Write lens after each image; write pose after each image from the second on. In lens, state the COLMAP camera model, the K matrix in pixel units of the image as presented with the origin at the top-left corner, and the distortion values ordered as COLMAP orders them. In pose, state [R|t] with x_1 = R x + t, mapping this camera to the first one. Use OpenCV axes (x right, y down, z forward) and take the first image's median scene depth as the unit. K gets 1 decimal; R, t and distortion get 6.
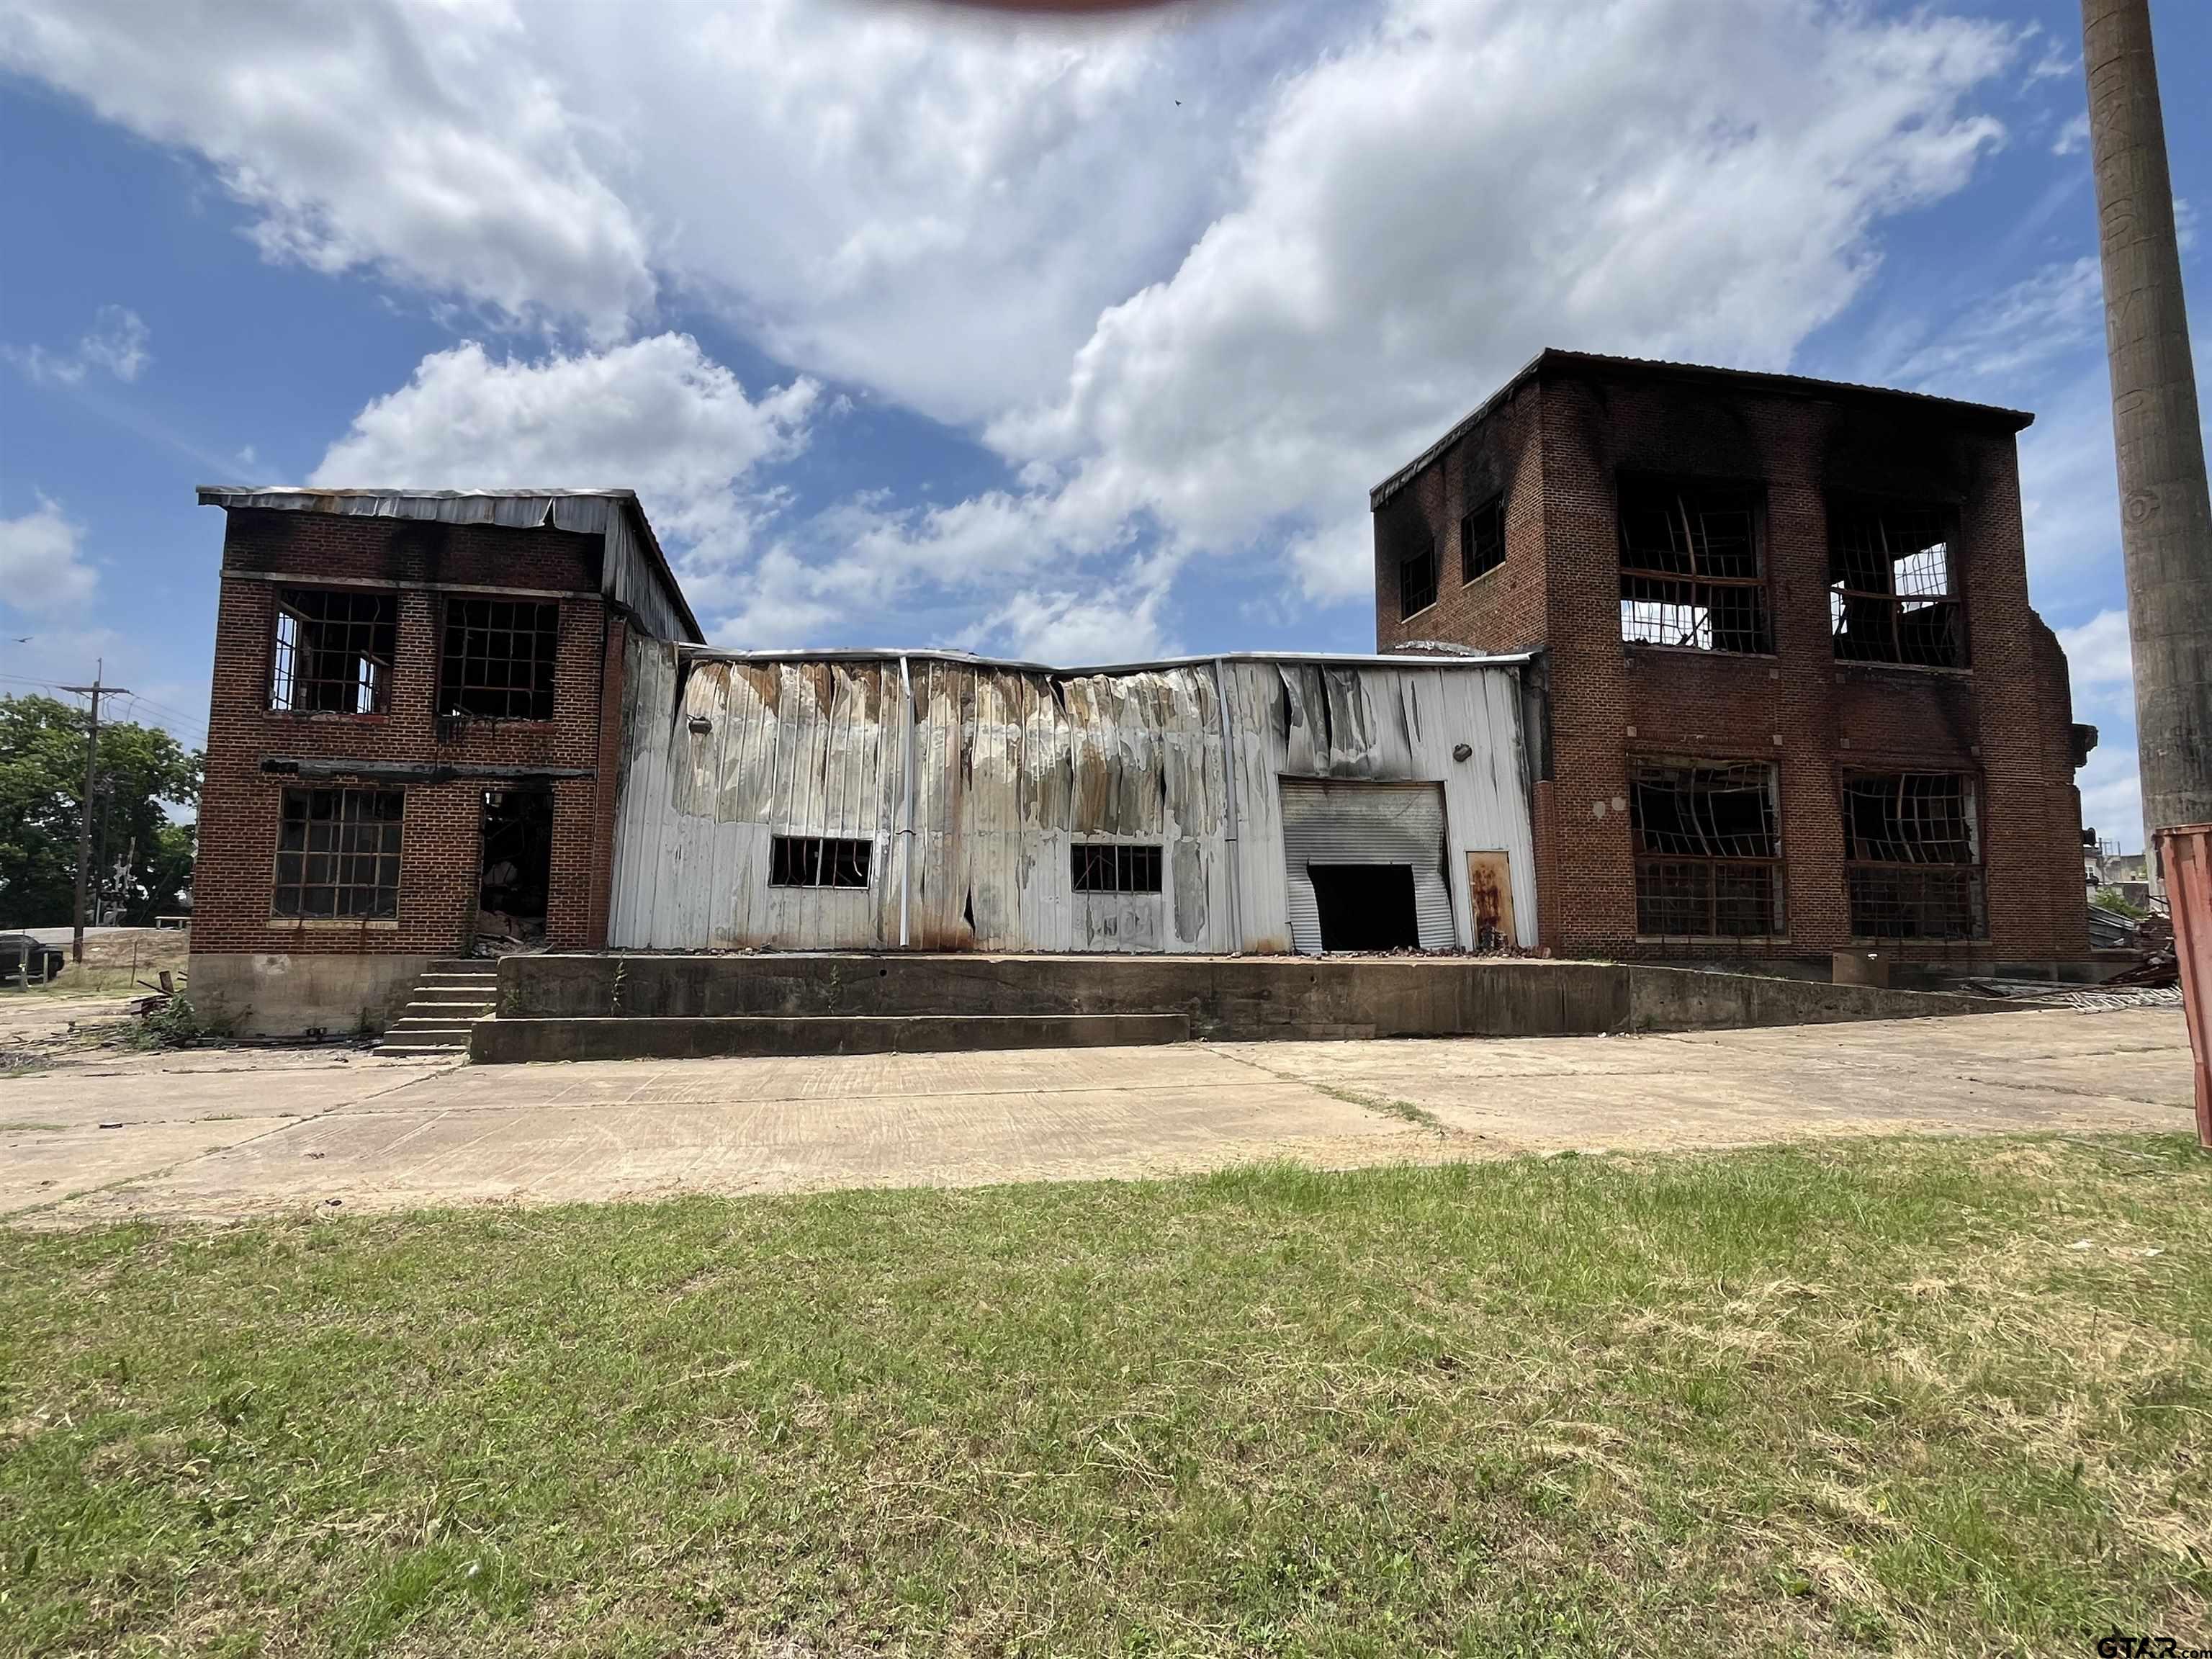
lens RADIAL K [[1088.3, 0, 1105.3], [0, 1088.3, 814.0], [0, 0, 1]] dist [0.001344, -0.000134]
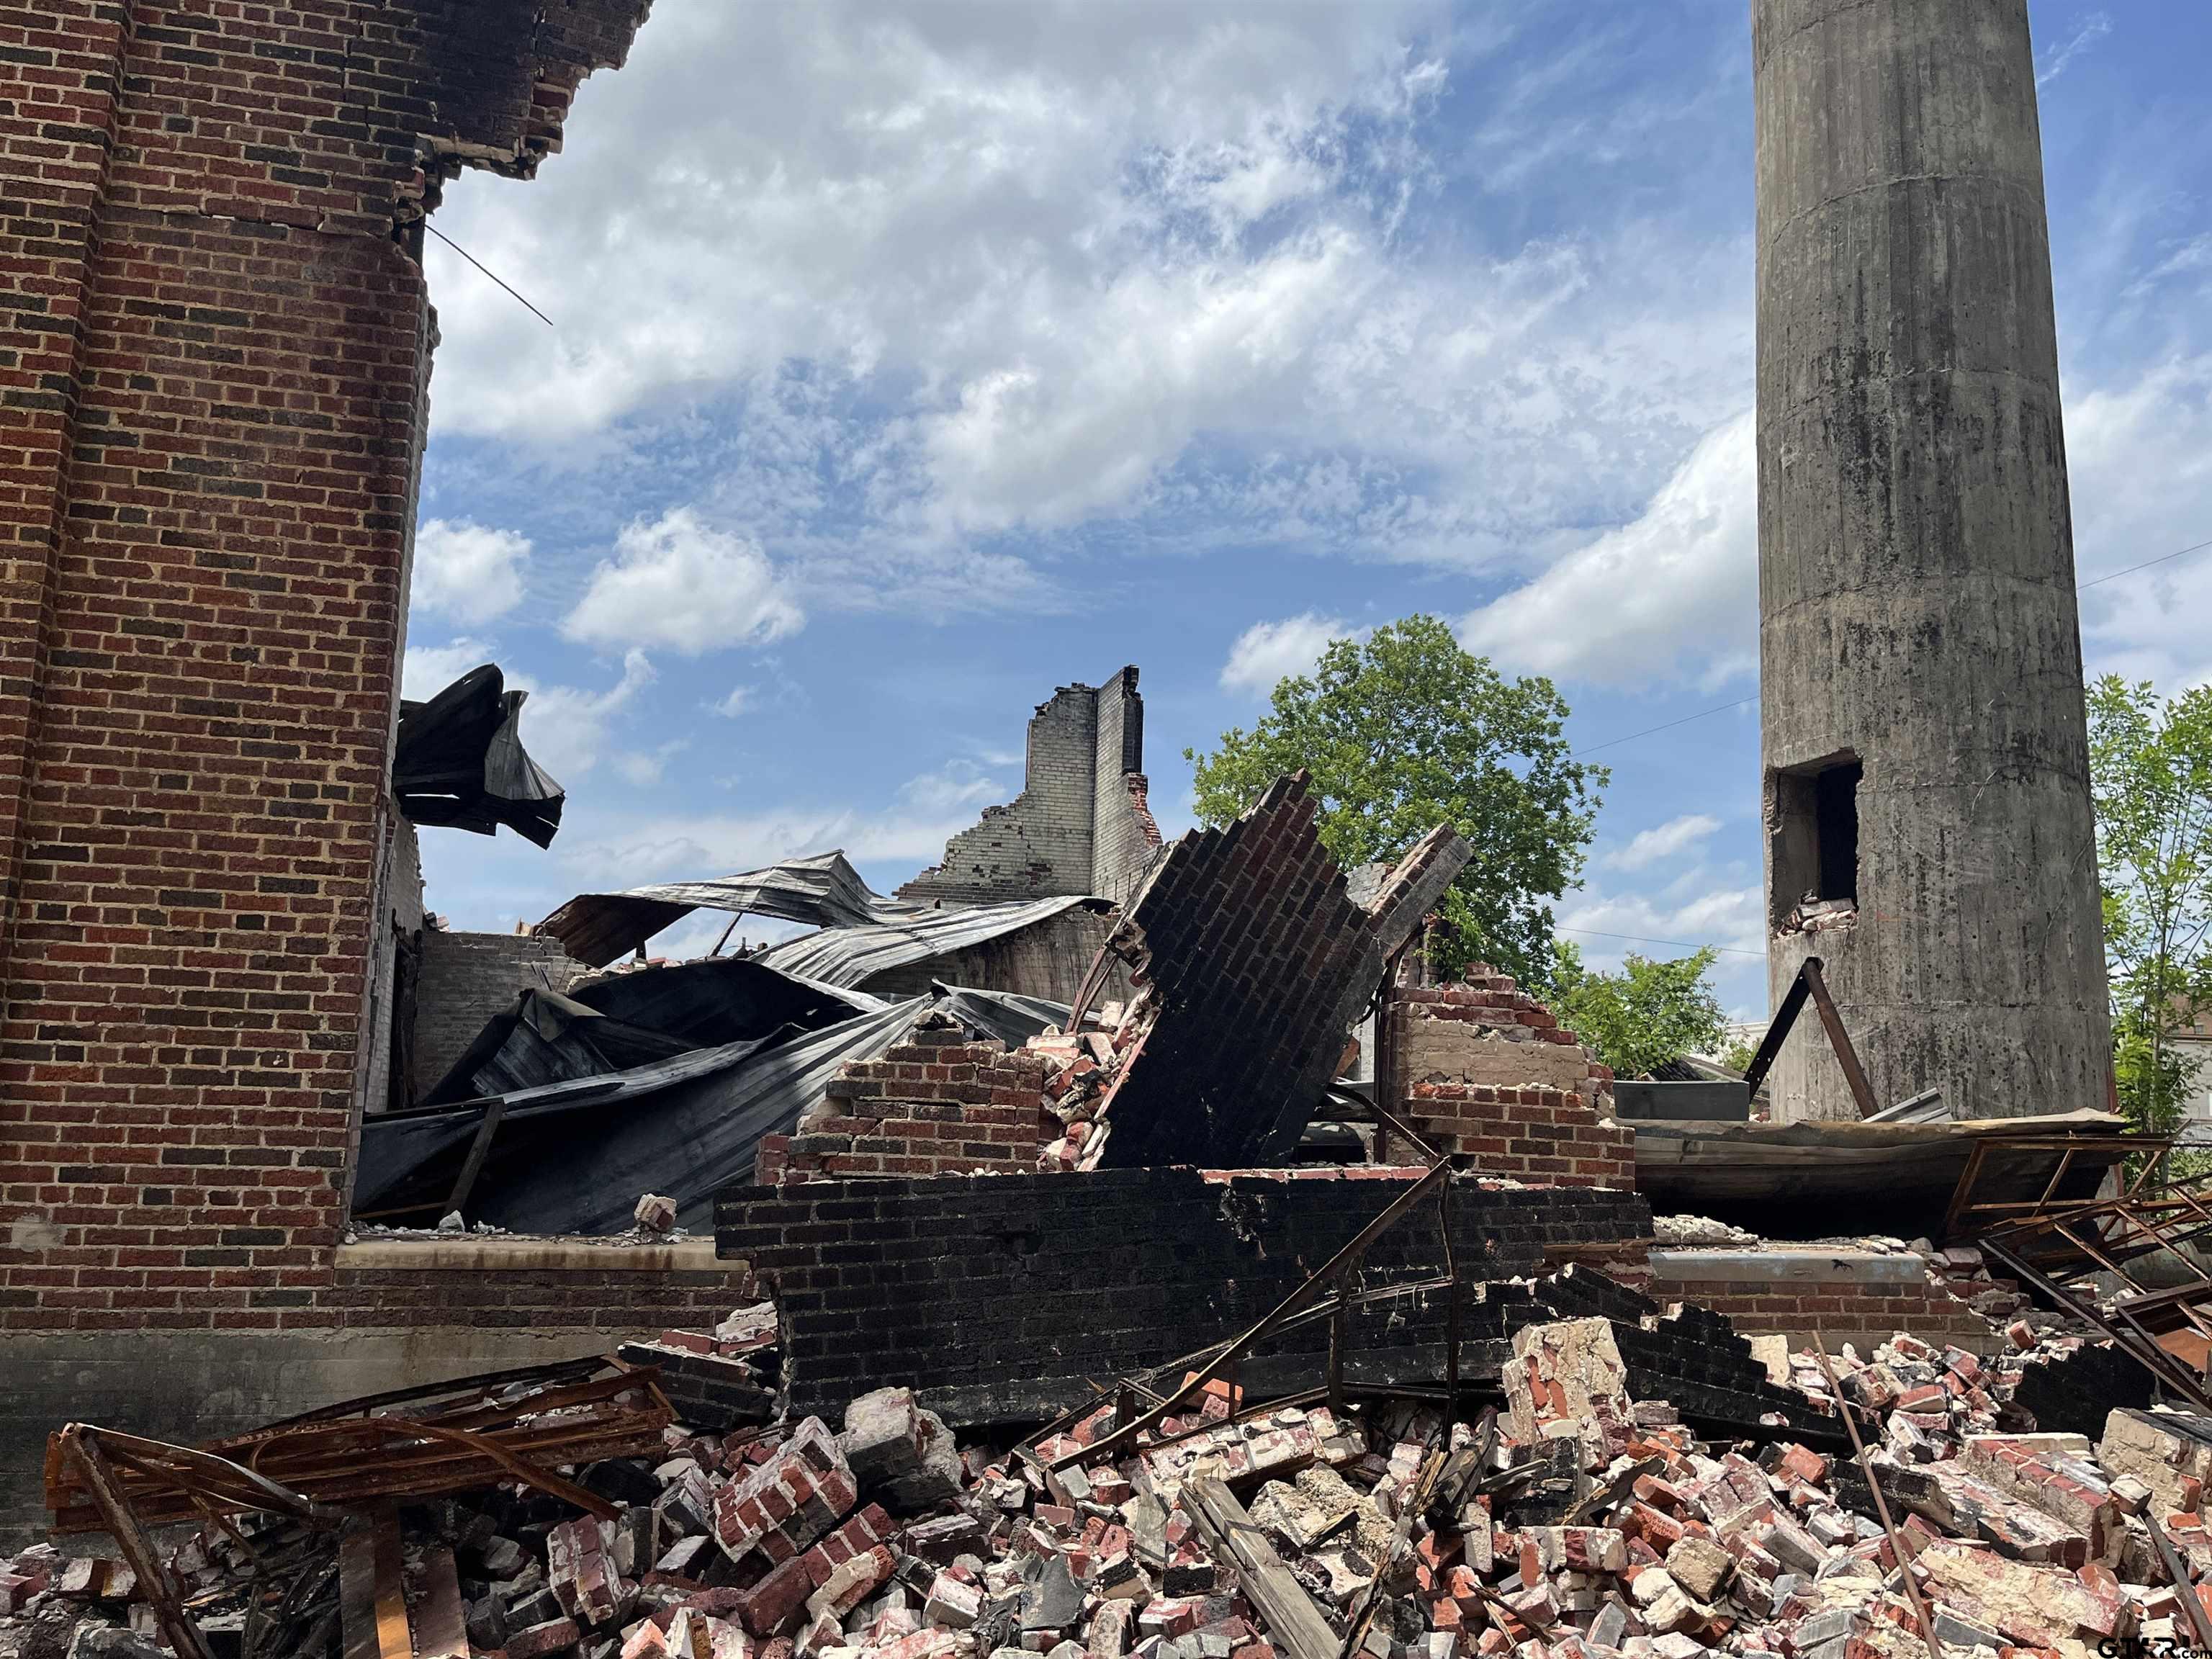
lens RADIAL K [[1782.8, 0, 1105.8], [0, 1782.8, 831.0], [0, 0, 1]] dist [0.038009, -0.022704]
pose [[0.999398, 0.027390, 0.021312, 0.807821], [-0.025969, 0.997591, -0.064333, 0.066102], [-0.023023, 0.063741, 0.997701, 0.586074]]
